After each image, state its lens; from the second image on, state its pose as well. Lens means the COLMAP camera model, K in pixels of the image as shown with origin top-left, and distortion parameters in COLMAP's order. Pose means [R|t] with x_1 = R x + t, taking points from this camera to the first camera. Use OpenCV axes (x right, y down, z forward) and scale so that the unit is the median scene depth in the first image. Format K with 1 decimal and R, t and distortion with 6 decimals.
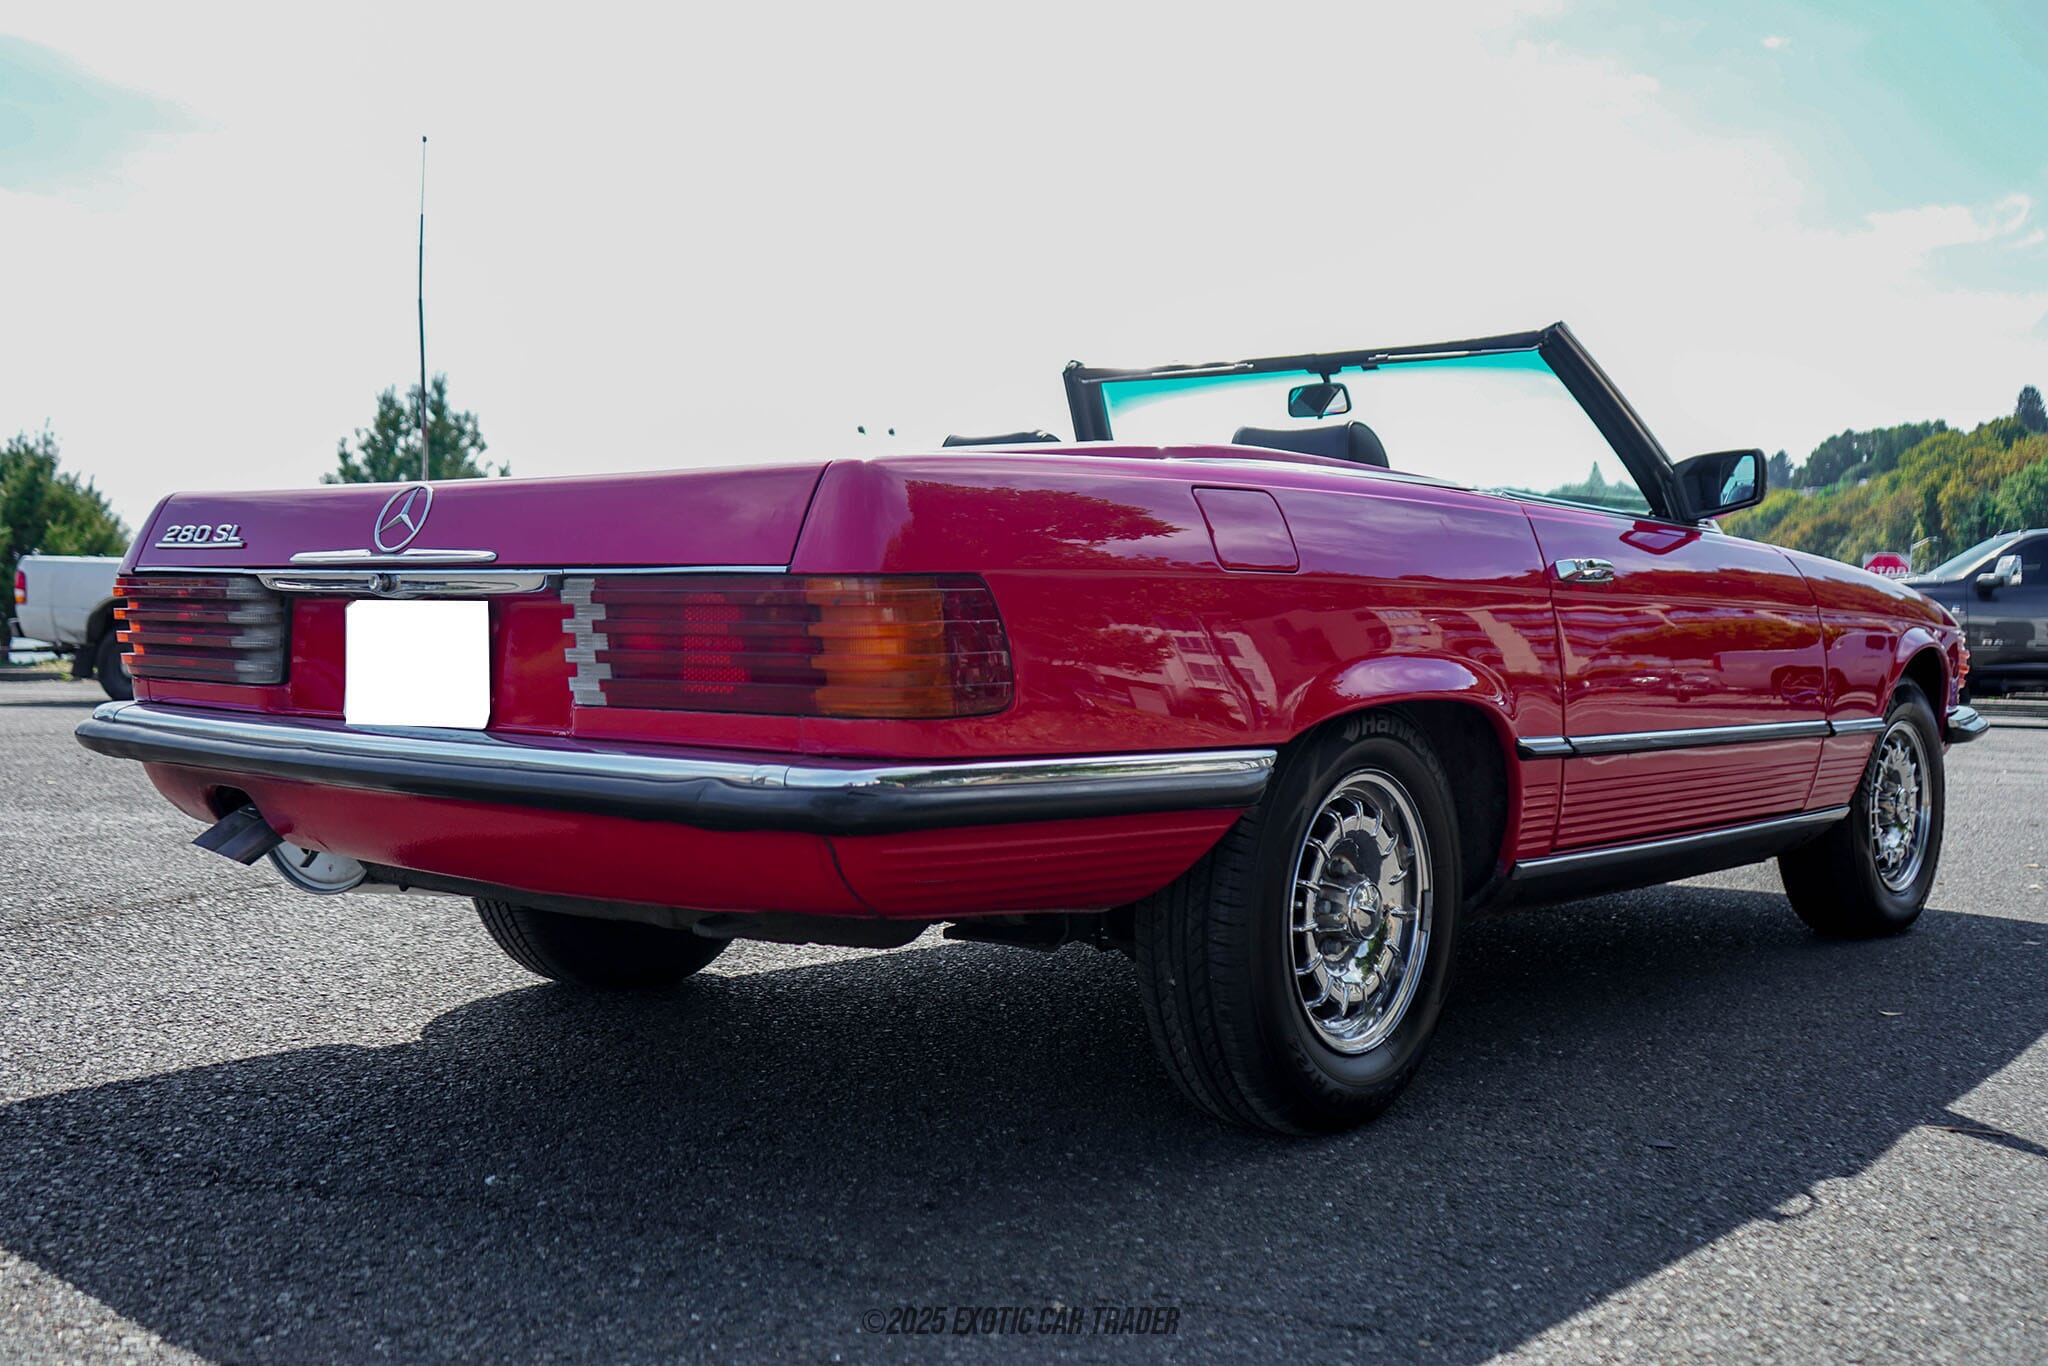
lens RADIAL K [[2013.9, 0, 1024.0], [0, 2013.9, 683.0], [0, 0, 1]] dist [0.017462, 0.012609]
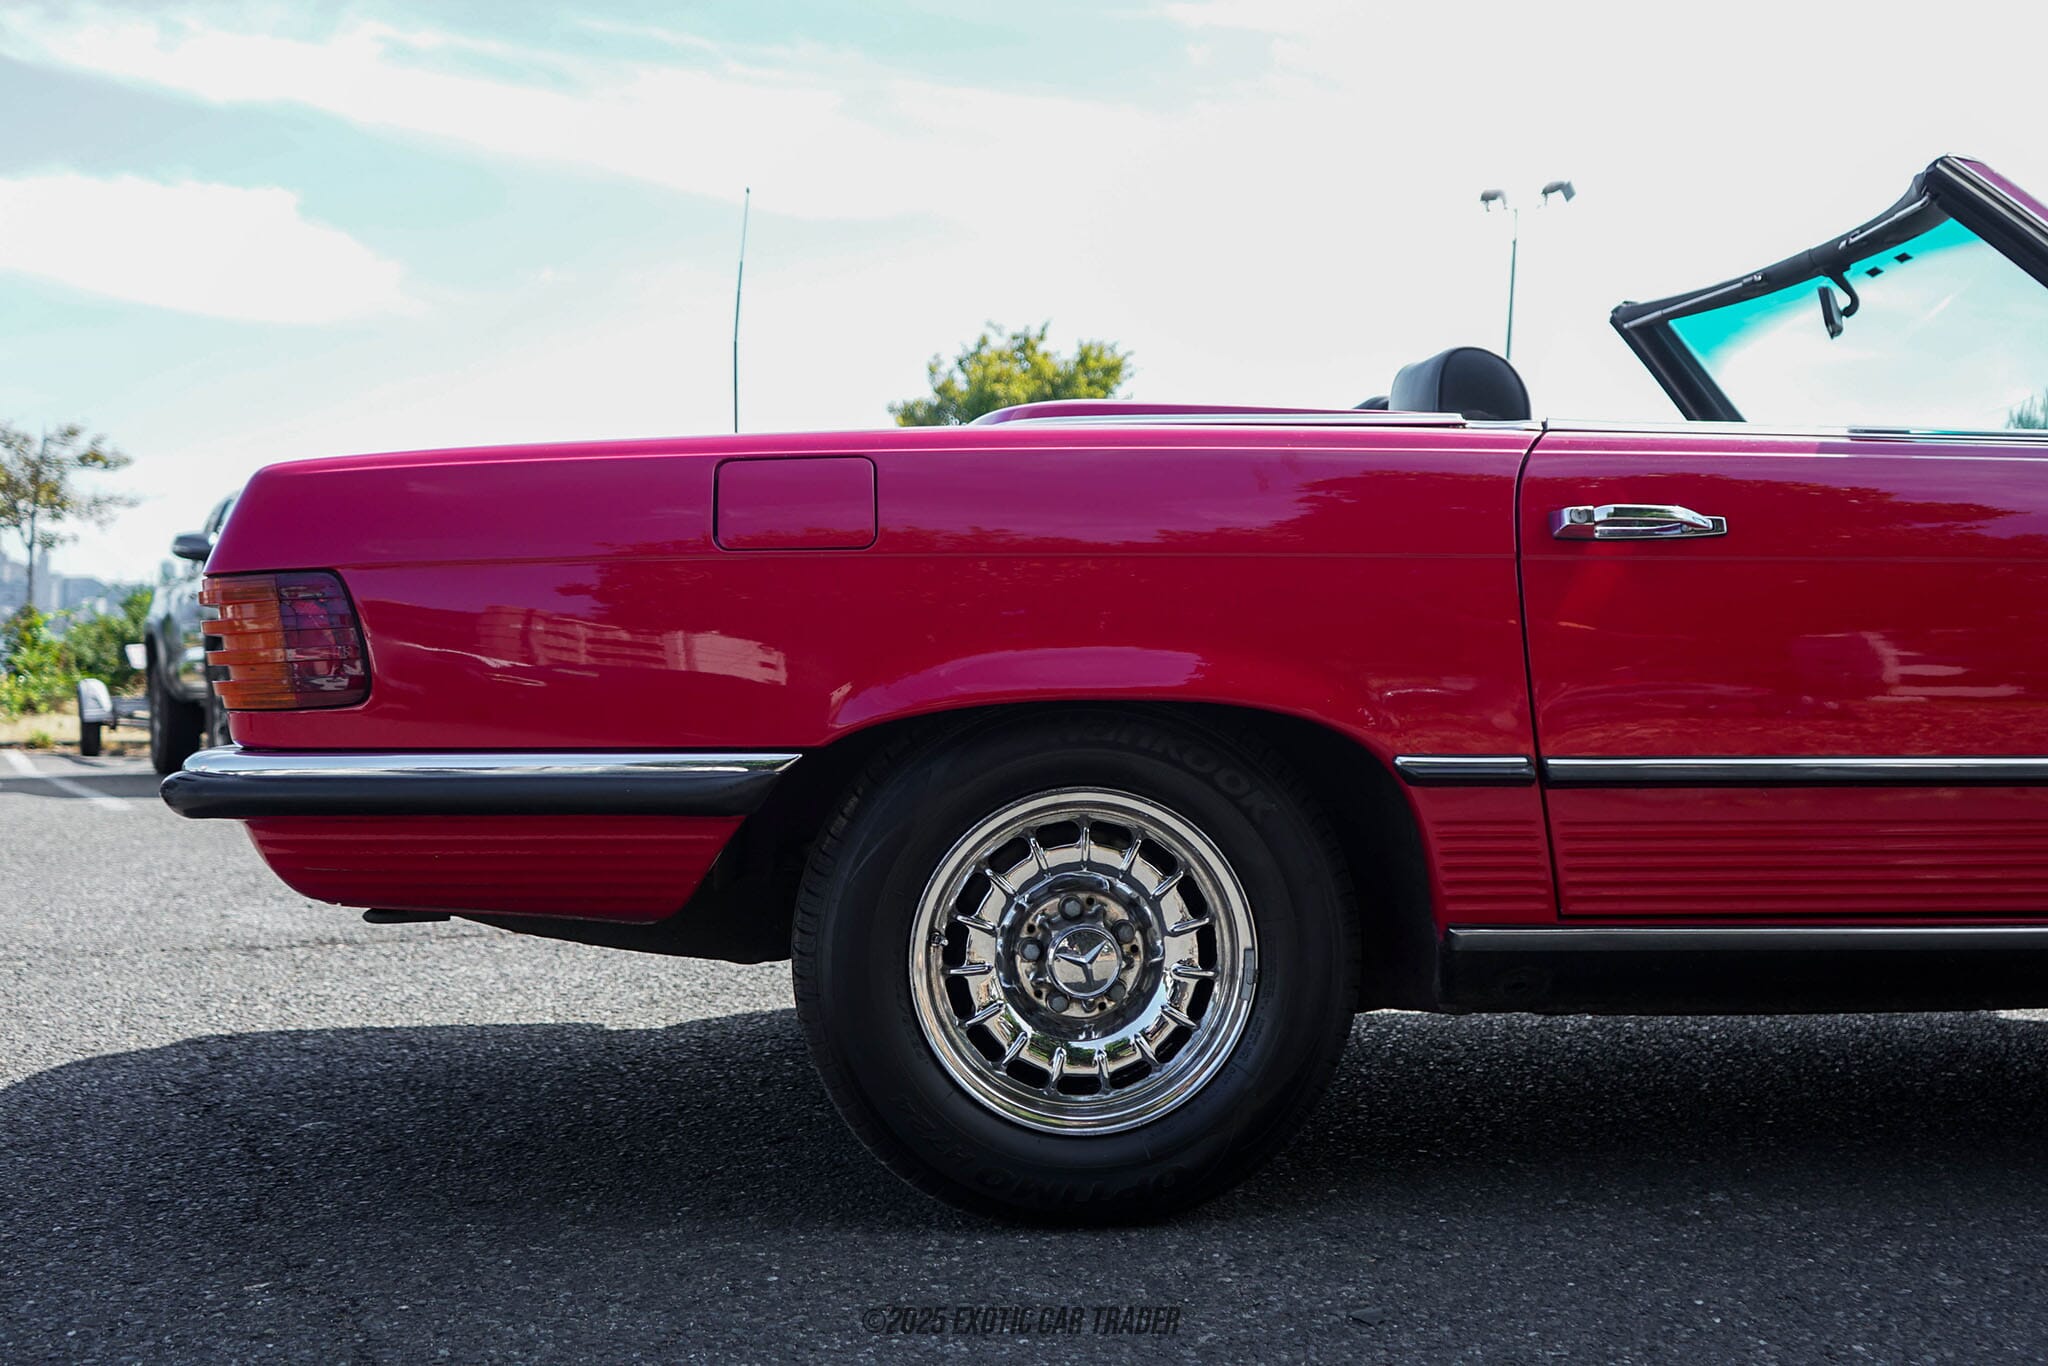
lens RADIAL K [[2081.9, 0, 1024.0], [0, 2081.9, 683.0], [0, 0, 1]] dist [-0.104680, -0.008297]
pose [[0.685660, -0.005923, -0.727897, 0.813108], [-0.003847, 0.999923, -0.011760, 0.012156], [0.727911, 0.010864, 0.685585, 0.447221]]
